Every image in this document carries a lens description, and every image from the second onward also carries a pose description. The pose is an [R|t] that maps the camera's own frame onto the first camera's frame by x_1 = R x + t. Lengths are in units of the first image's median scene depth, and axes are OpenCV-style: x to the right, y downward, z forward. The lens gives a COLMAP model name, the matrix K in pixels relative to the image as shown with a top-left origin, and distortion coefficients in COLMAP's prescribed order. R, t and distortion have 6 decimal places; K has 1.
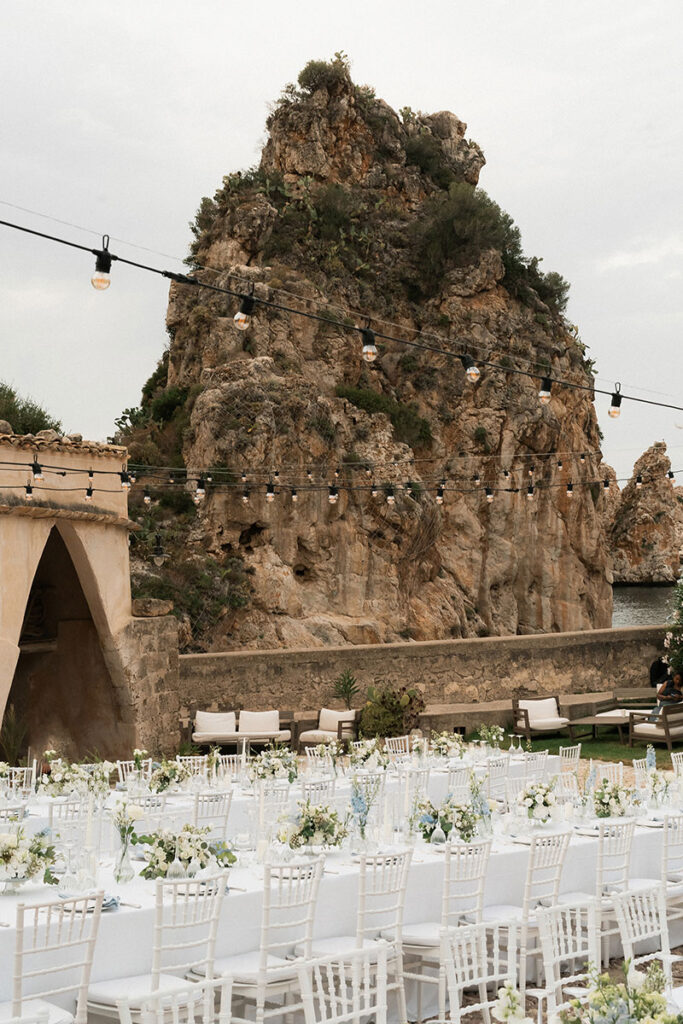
lens RADIAL K [[1469.2, 0, 340.7], [0, 1469.2, 518.0], [0, 0, 1]] dist [-0.000393, 0.000000]
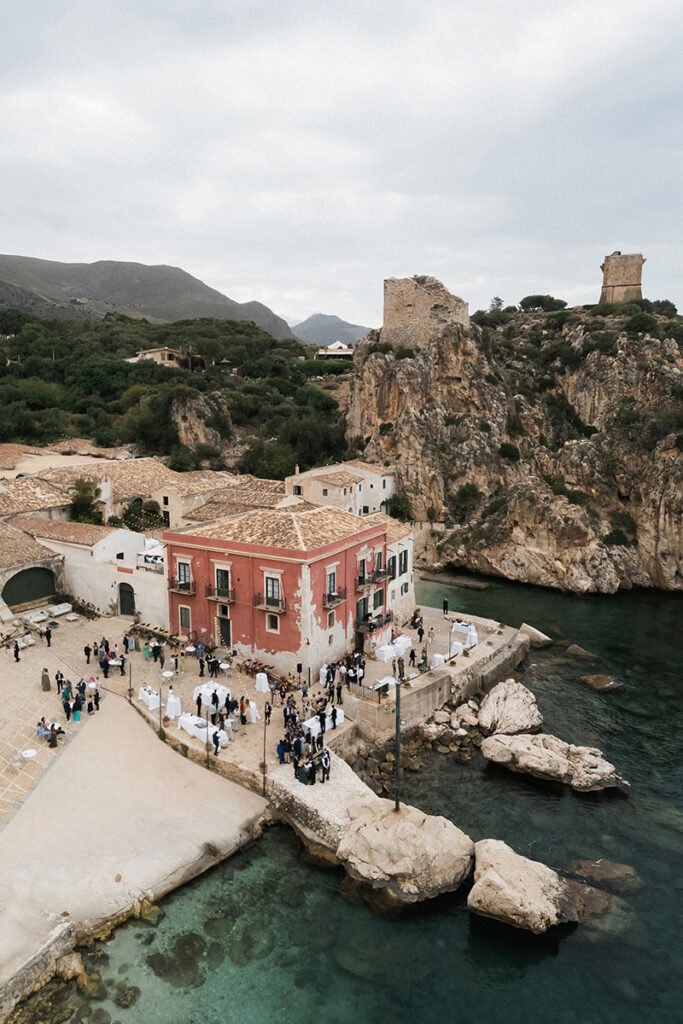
lens RADIAL K [[712.1, 0, 293.1], [0, 712.1, 517.0], [0, 0, 1]] dist [0.052807, -0.004501]
pose [[0.179223, 0.214094, -0.960231, 1.310009], [0.008658, 0.975653, 0.219149, -0.336833], [0.983770, -0.047590, 0.173006, 0.077518]]
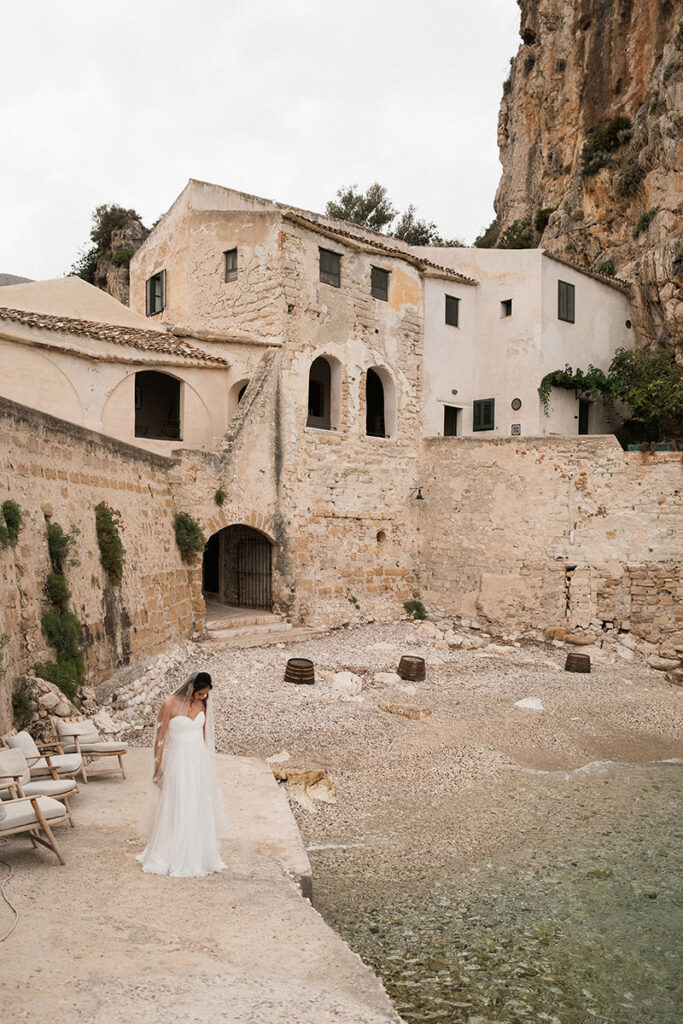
lens RADIAL K [[883.1, 0, 302.1], [0, 883.1, 554.5], [0, 0, 1]] dist [-0.017984, -0.013289]
pose [[-0.164730, 0.053375, -0.984894, 0.229328], [-0.014971, 0.998284, 0.056605, 0.062603], [0.986225, 0.024069, -0.163648, 0.517028]]
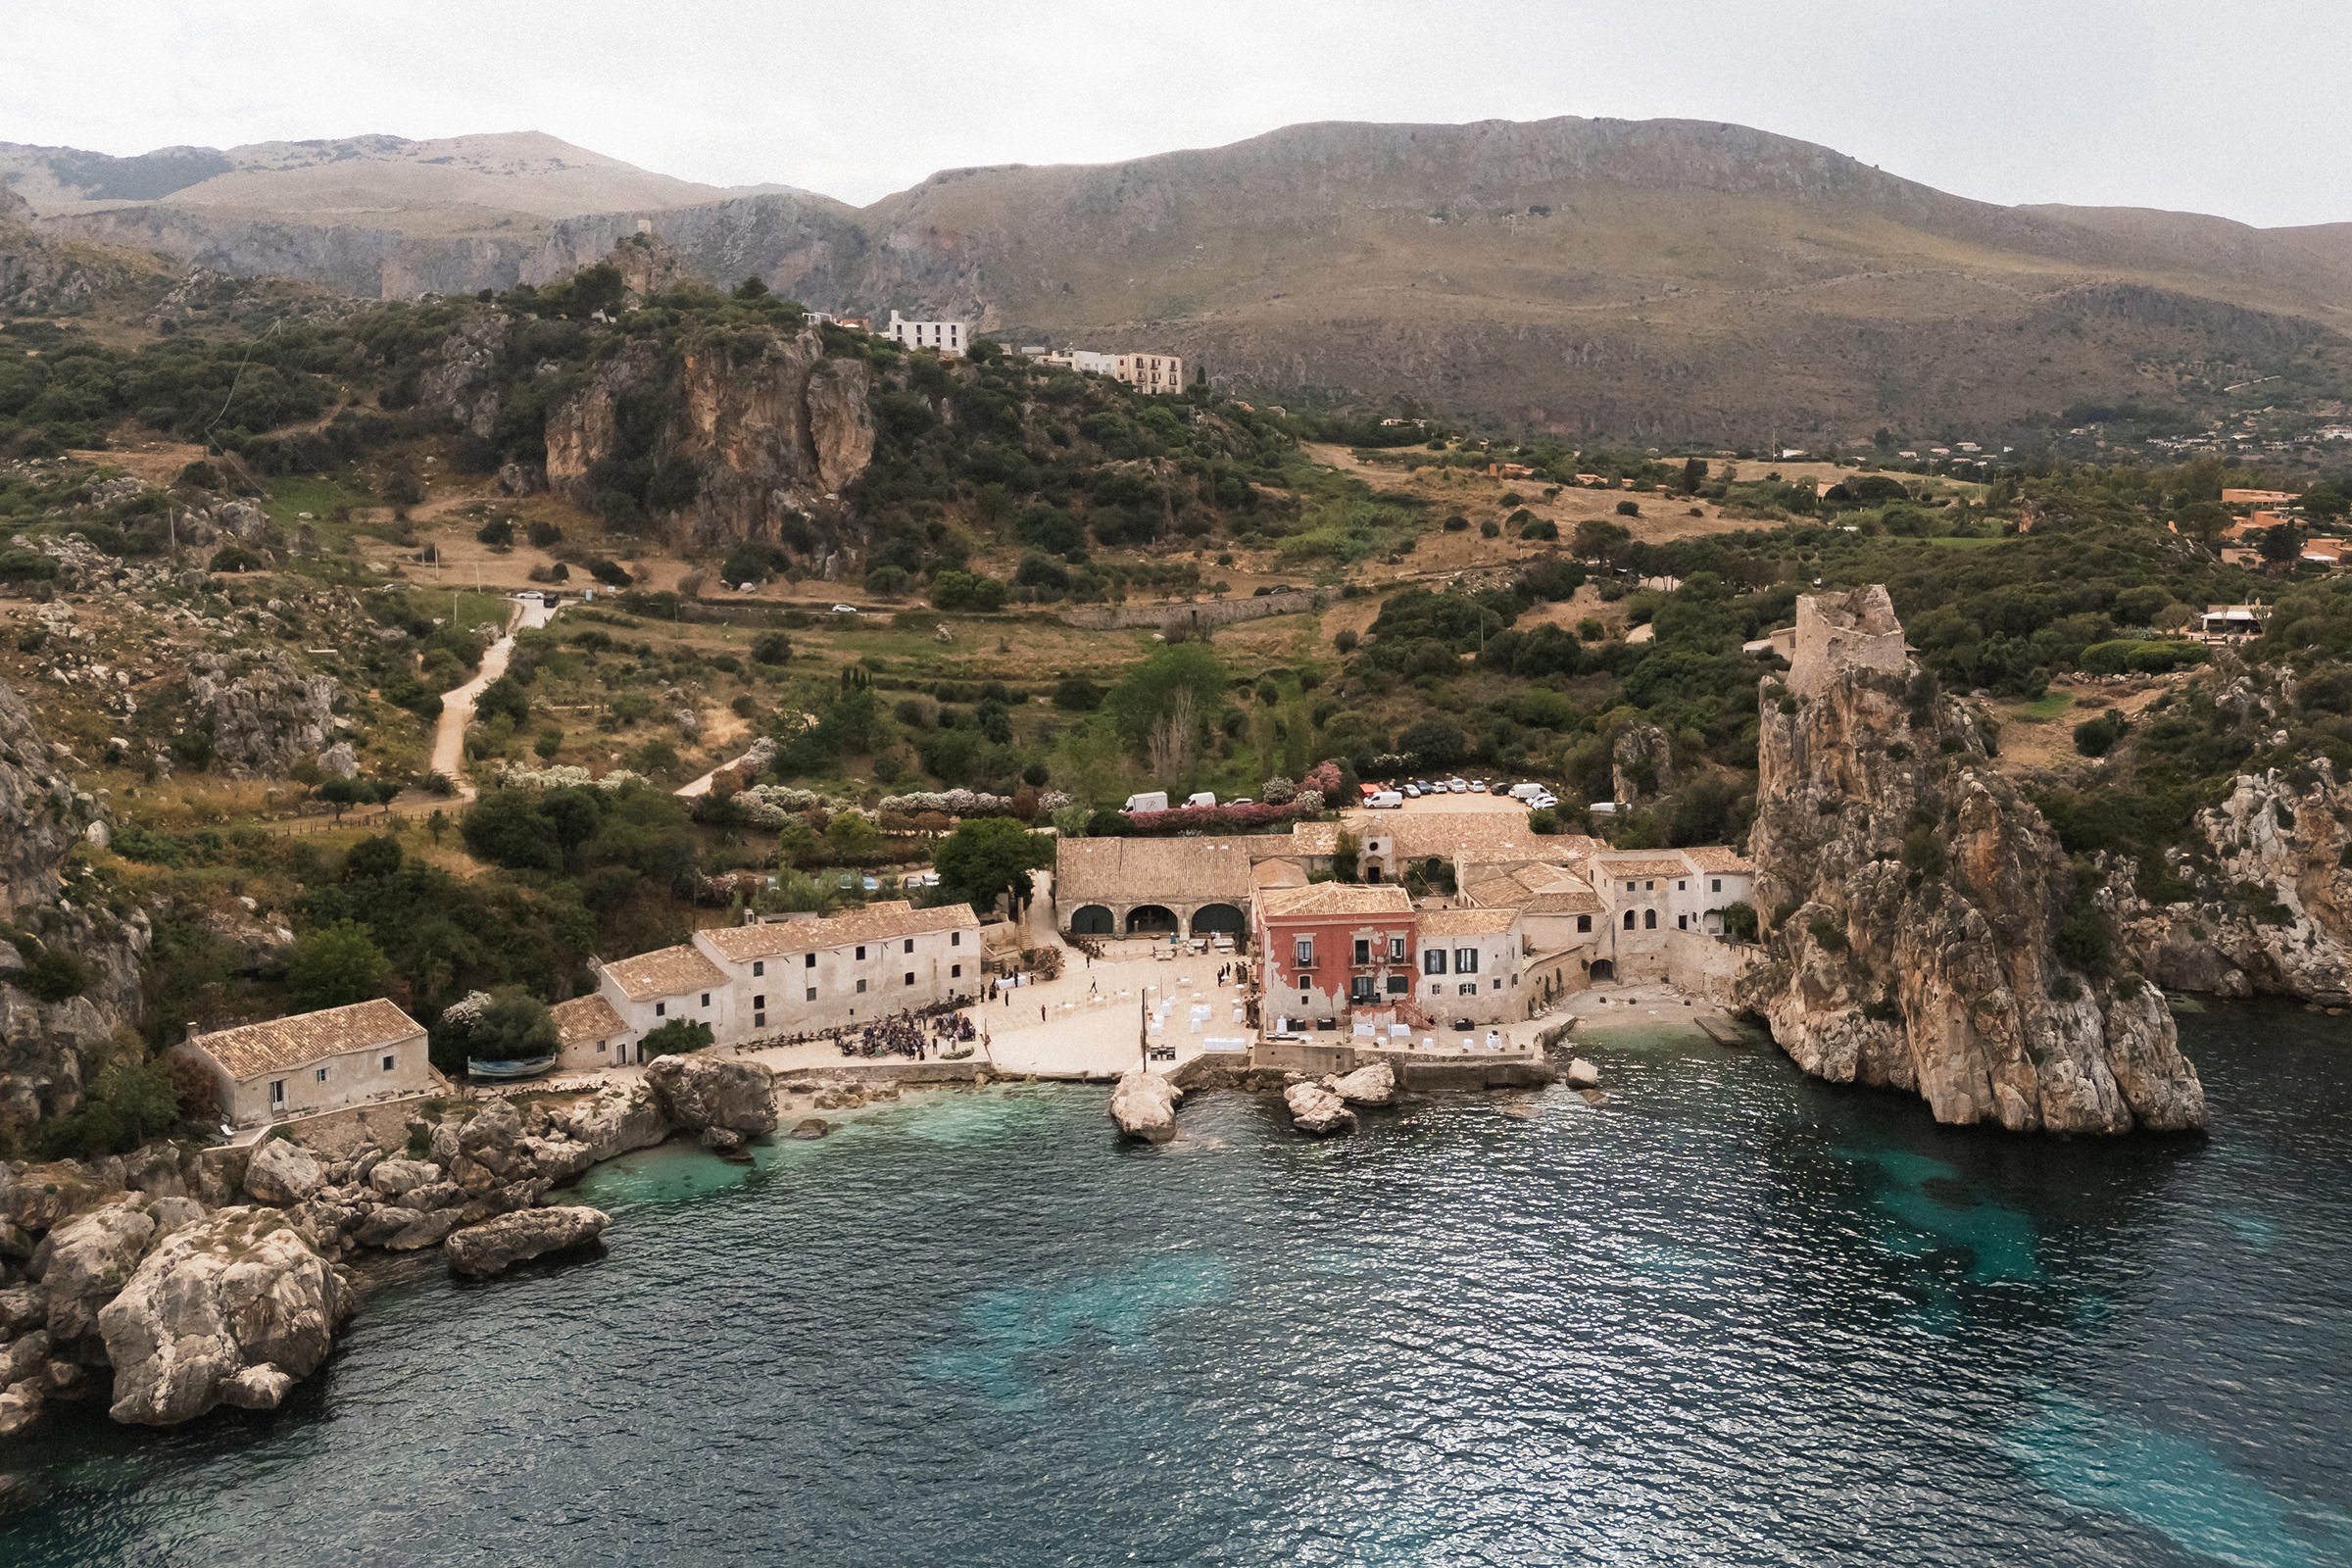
lens RADIAL K [[1594.5, 0, 1174.8], [0, 1594.5, 769.4], [0, 0, 1]] dist [-0.003771, -0.000132]
pose [[-0.695554, 0.132493, -0.706151, 2.221278], [0.053727, 0.989689, 0.132772, -0.640618], [0.716462, 0.054410, -0.695501, 1.766186]]
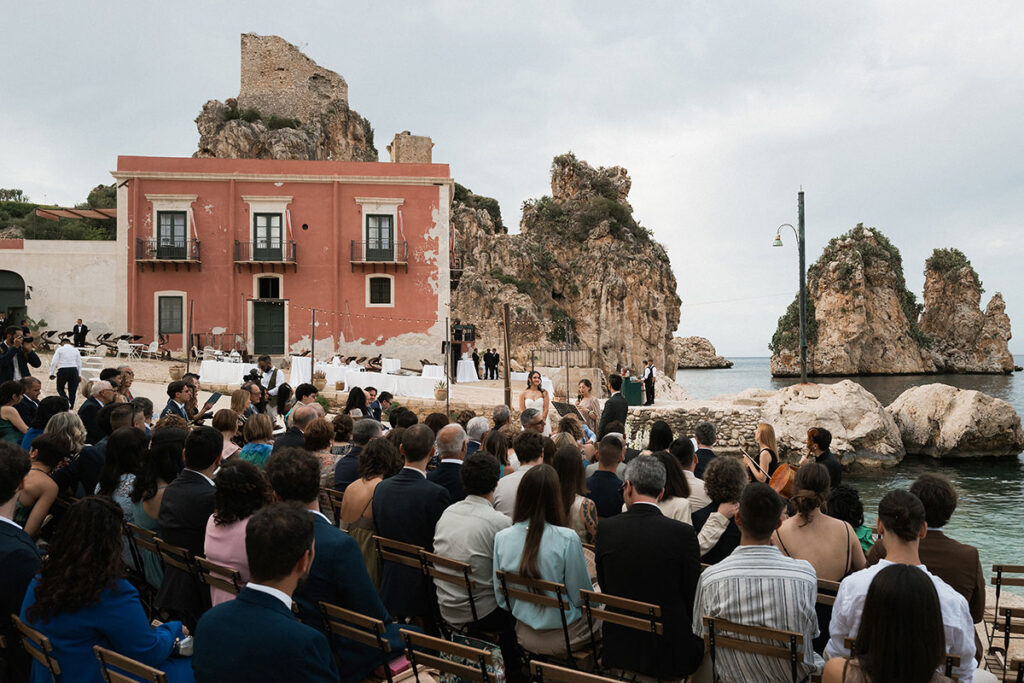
lens RADIAL K [[818.1, 0, 590.3], [0, 818.1, 341.5], [0, 0, 1]] dist [-0.009019, -0.014846]
pose [[0.808058, 0.030682, -0.588303, 0.971291], [-0.028177, 0.999513, 0.013425, 0.016046], [0.588428, 0.005729, 0.808529, -0.209457]]
